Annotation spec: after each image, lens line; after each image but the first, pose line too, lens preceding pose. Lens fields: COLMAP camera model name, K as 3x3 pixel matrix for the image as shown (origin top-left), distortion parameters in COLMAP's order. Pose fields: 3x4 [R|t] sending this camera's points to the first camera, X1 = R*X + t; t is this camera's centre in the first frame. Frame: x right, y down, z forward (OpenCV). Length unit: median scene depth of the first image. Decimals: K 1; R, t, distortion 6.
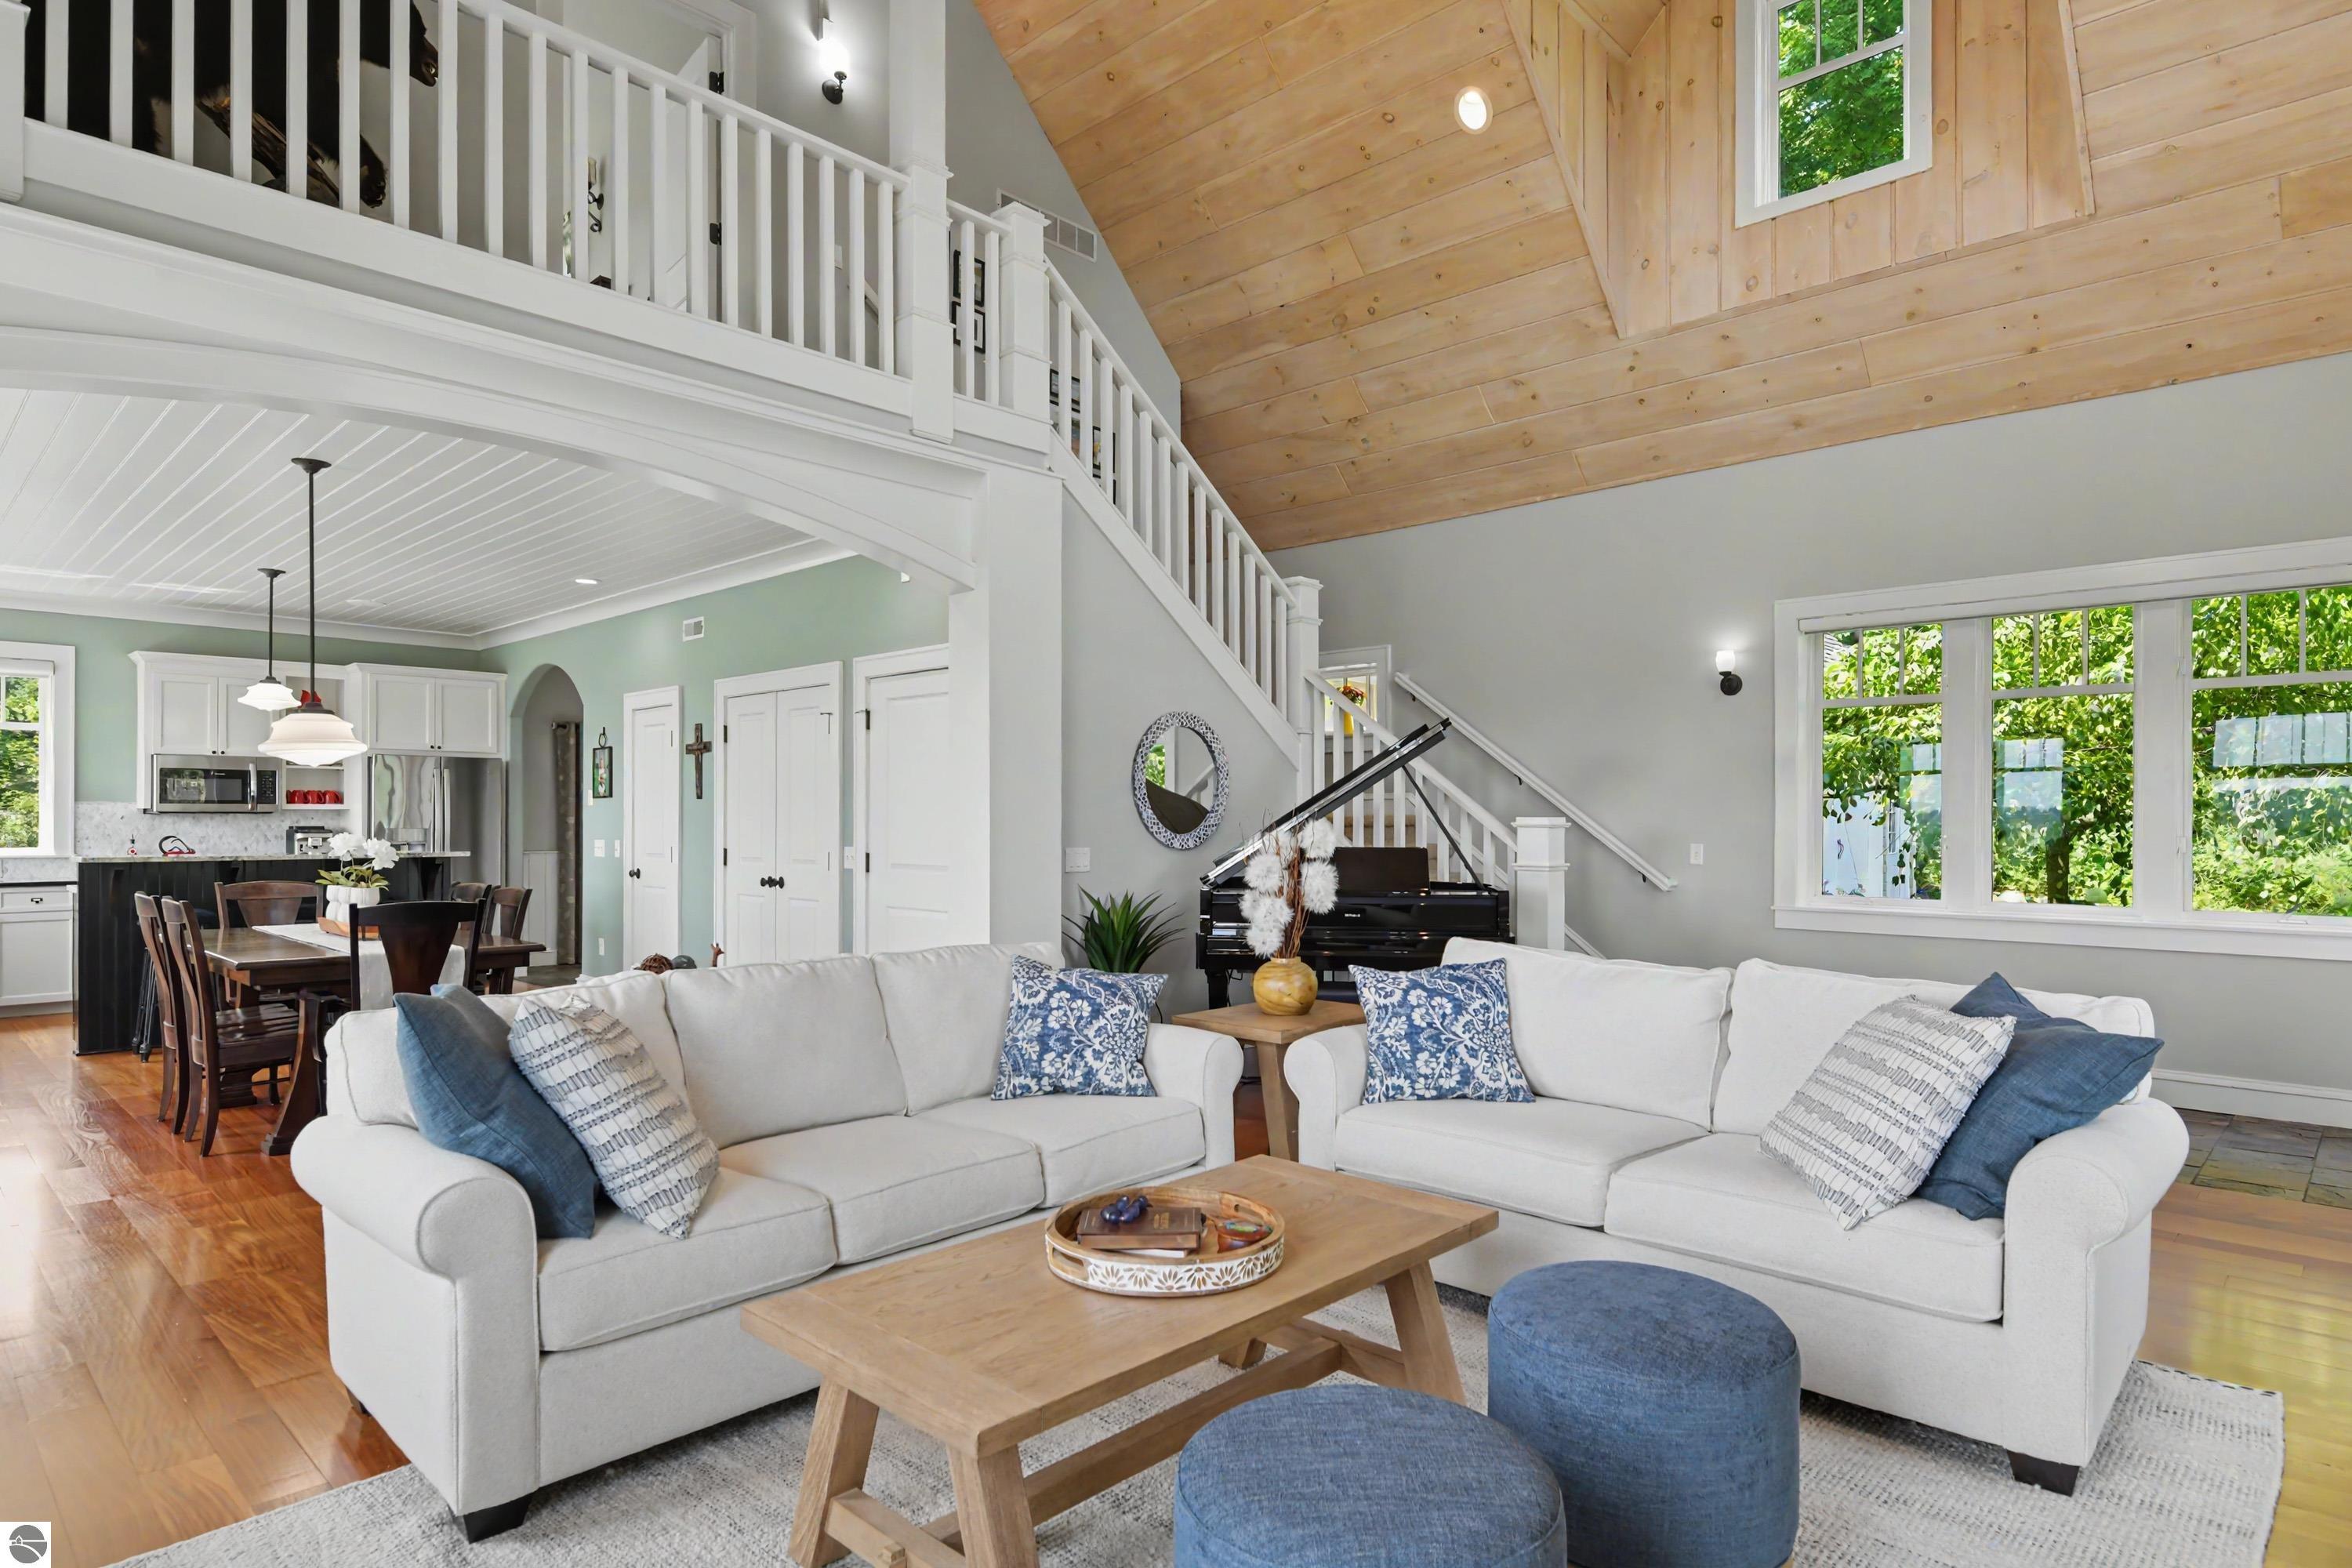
lens RADIAL K [[1271.6, 0, 1187.5], [0, 1271.6, 818.2], [0, 0, 1]] dist [0.011169, -0.009429]
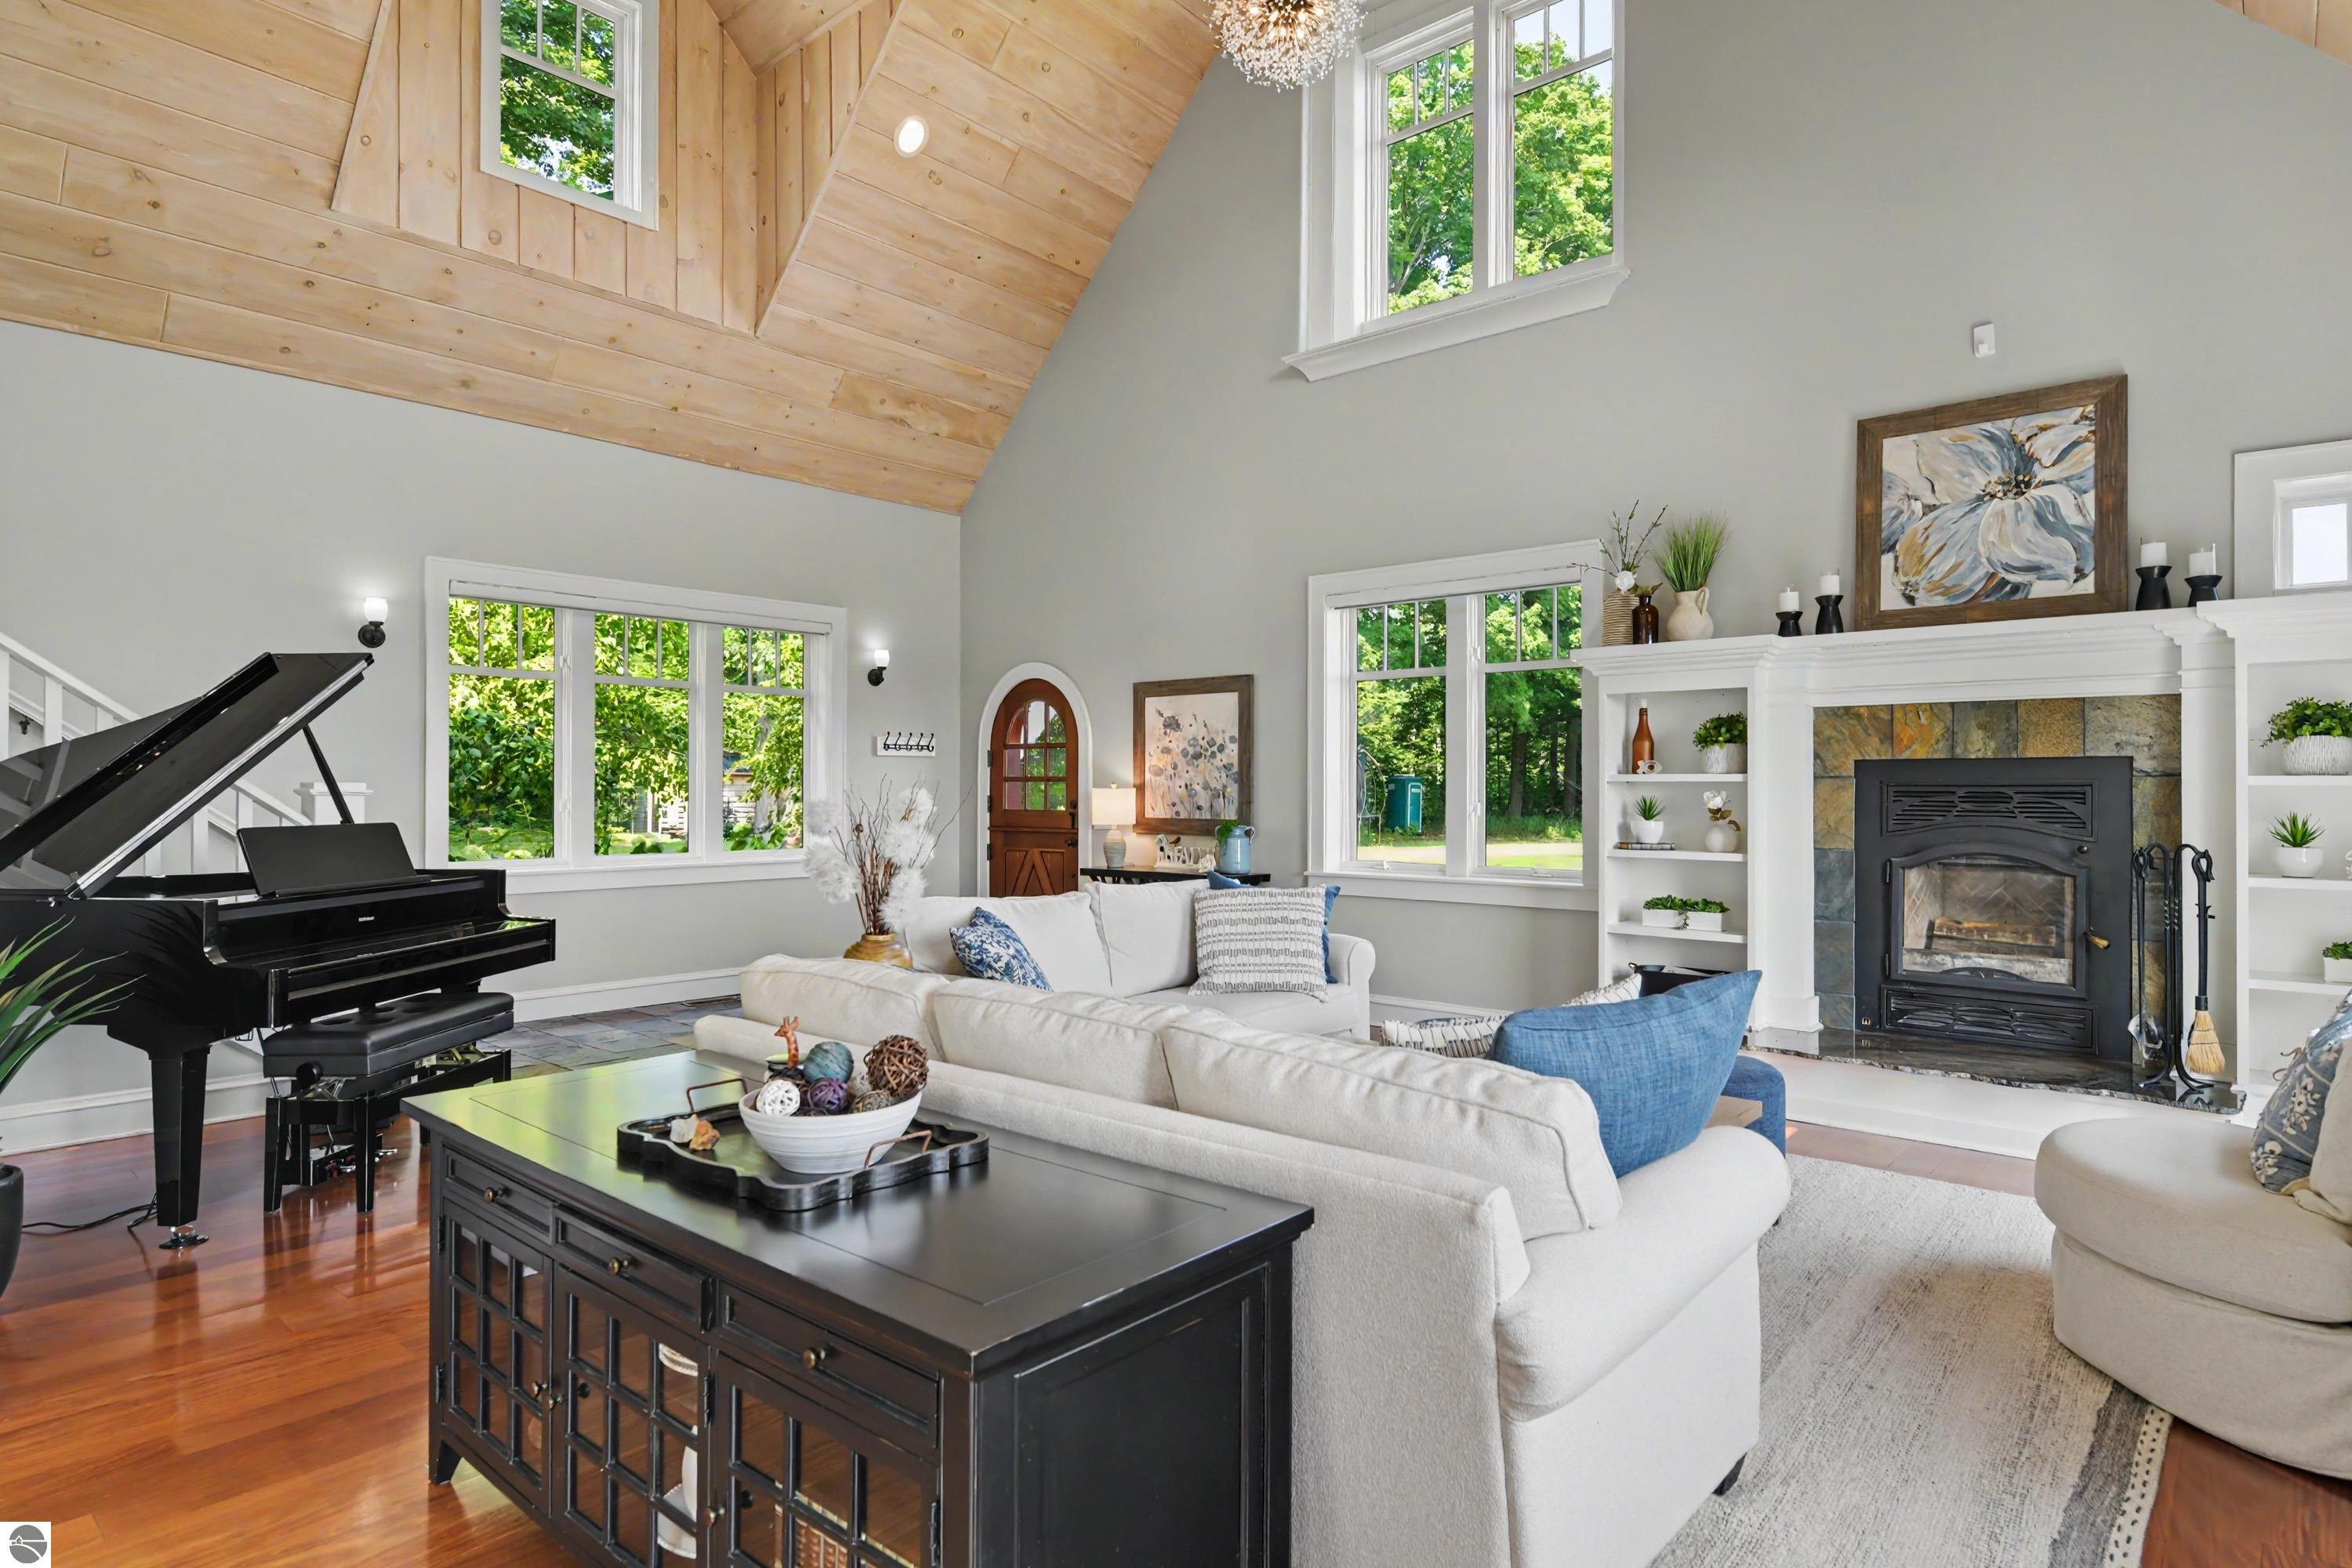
lens RADIAL K [[1271.6, 0, 1187.3], [0, 1271.6, 778.1], [0, 0, 1]] dist [0.011169, -0.009429]
pose [[-0.042156, 0.007807, 0.999081, -0.532169], [-0.003146, 0.999963, -0.007946, 0.000305], [-0.999106, -0.003478, -0.042130, 0.495674]]
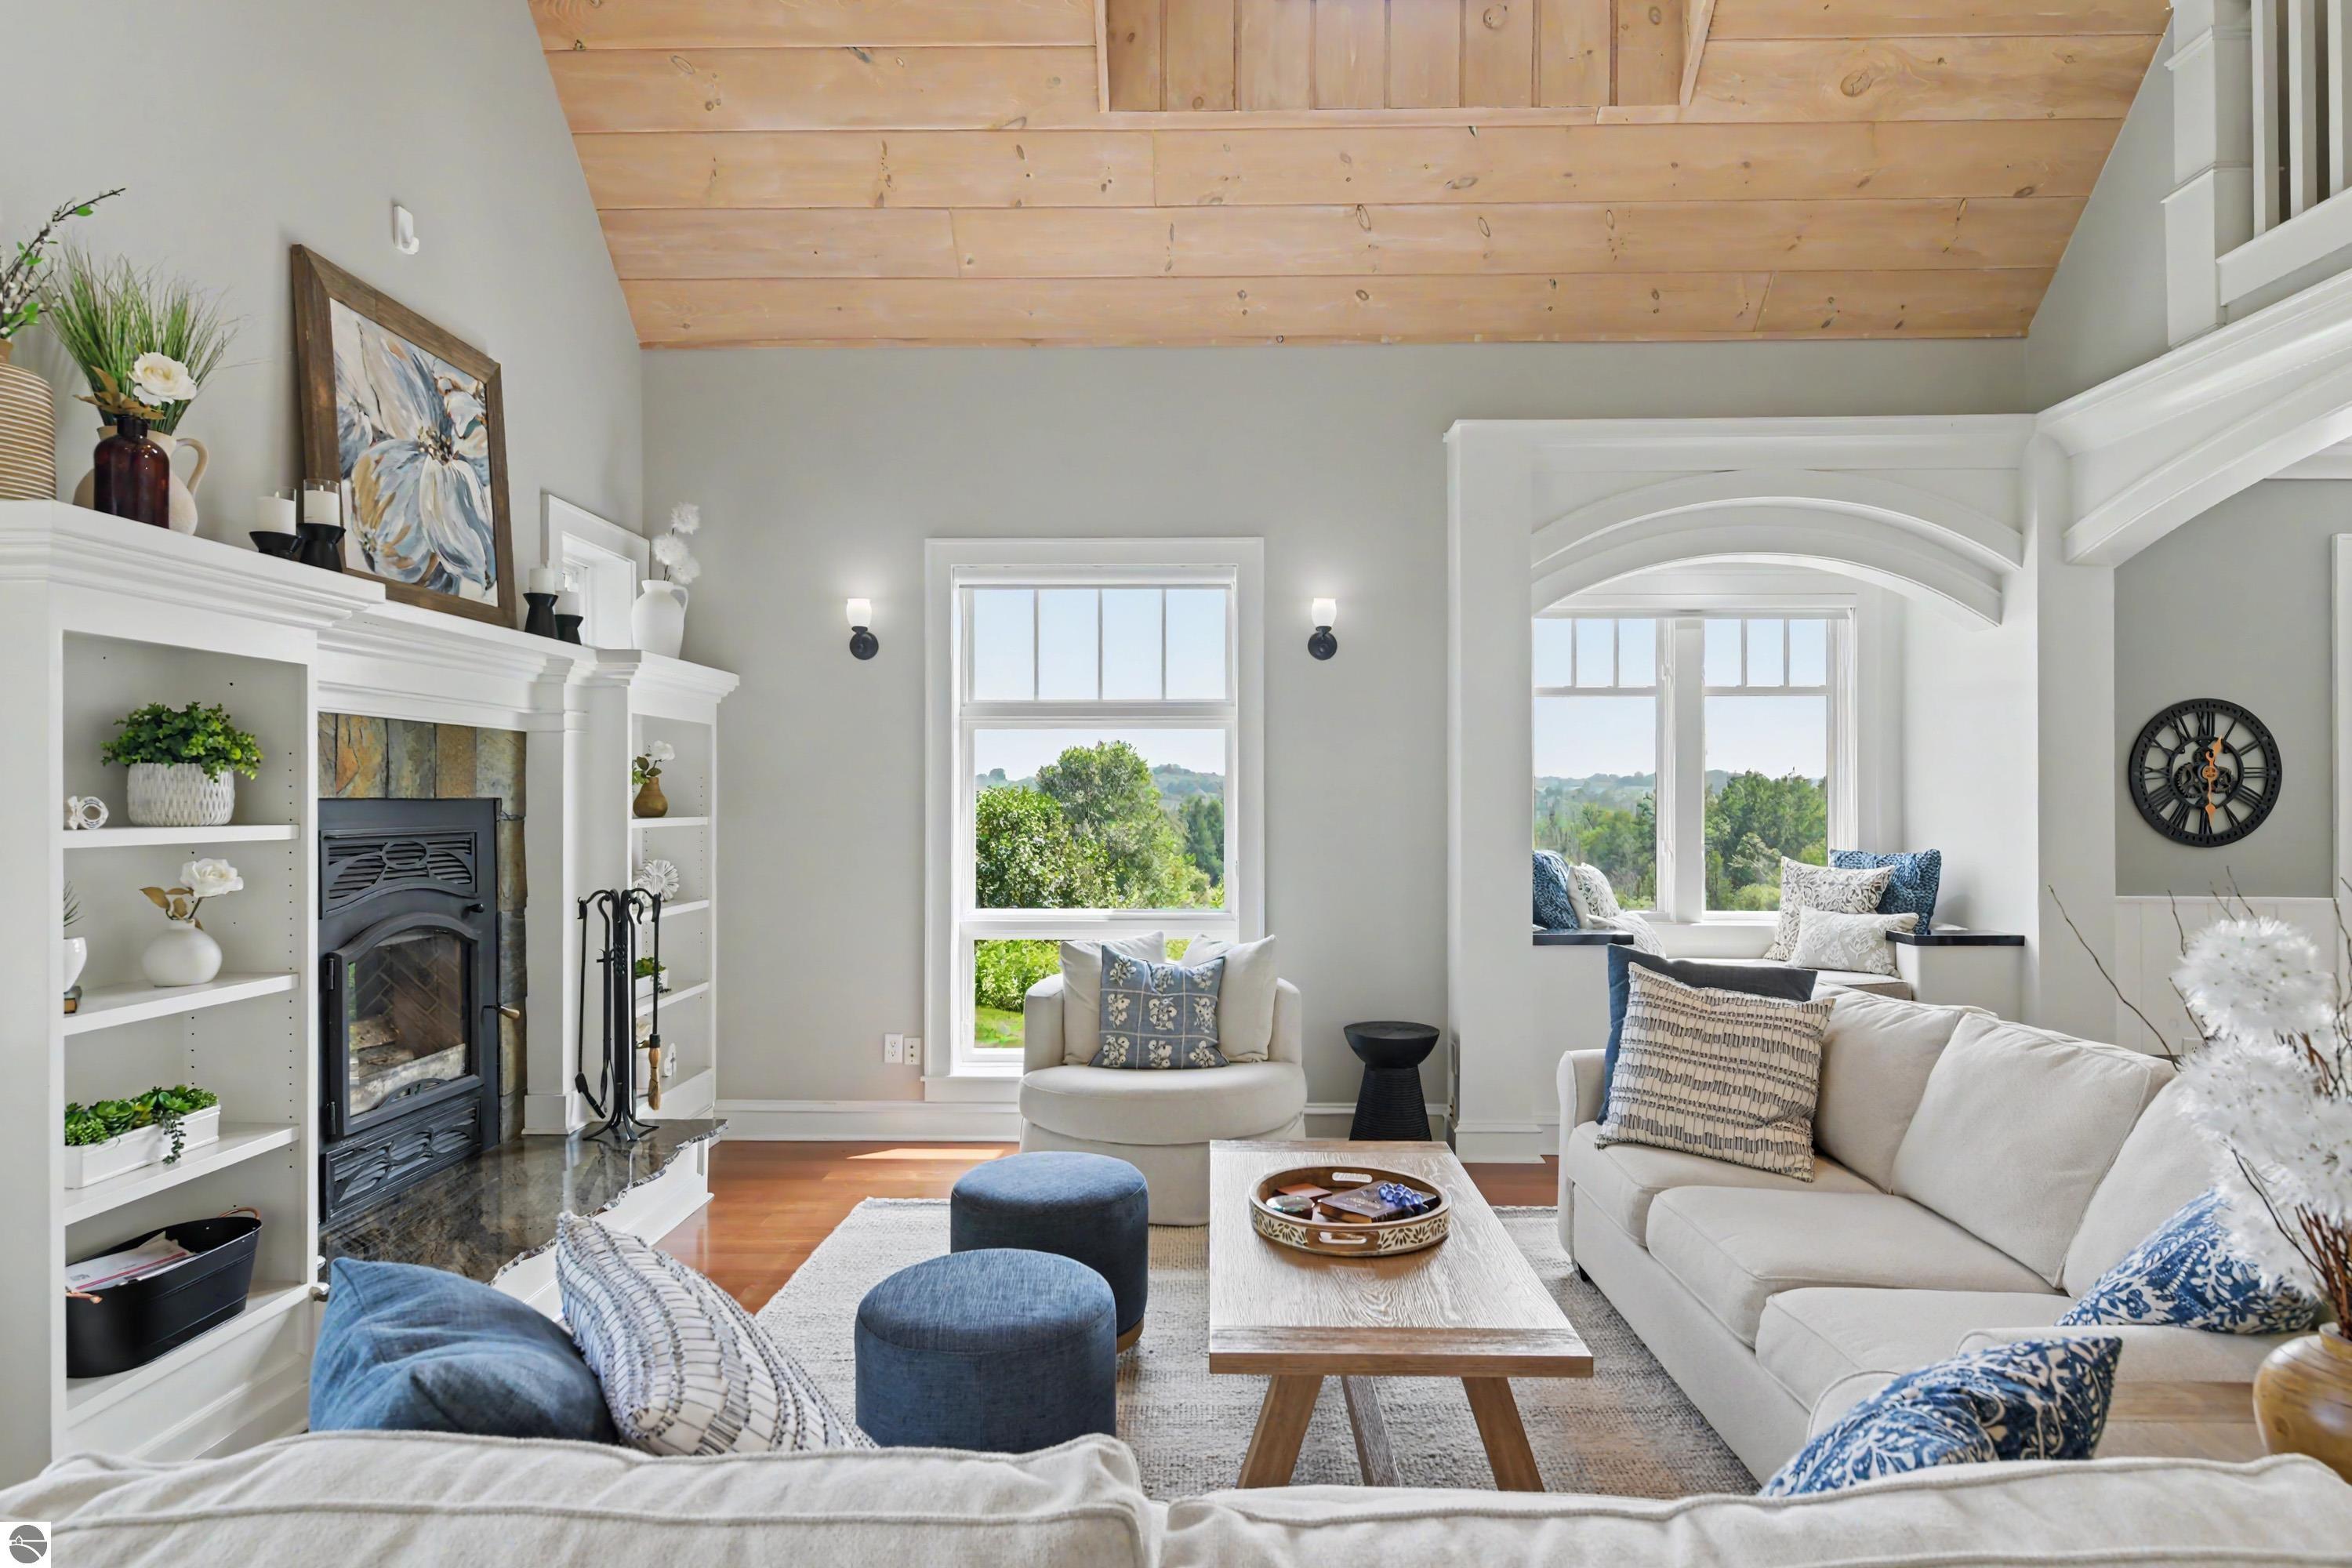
lens RADIAL K [[1271.6, 0, 1189.9], [0, 1271.6, 794.2], [0, 0, 1]] dist [0.011169, -0.009429]
pose [[-0.734815, -0.002854, -0.678262, 0.320613], [-0.000683, 0.999994, -0.003468, -0.018850], [0.678268, -0.002086, -0.734812, 0.632097]]
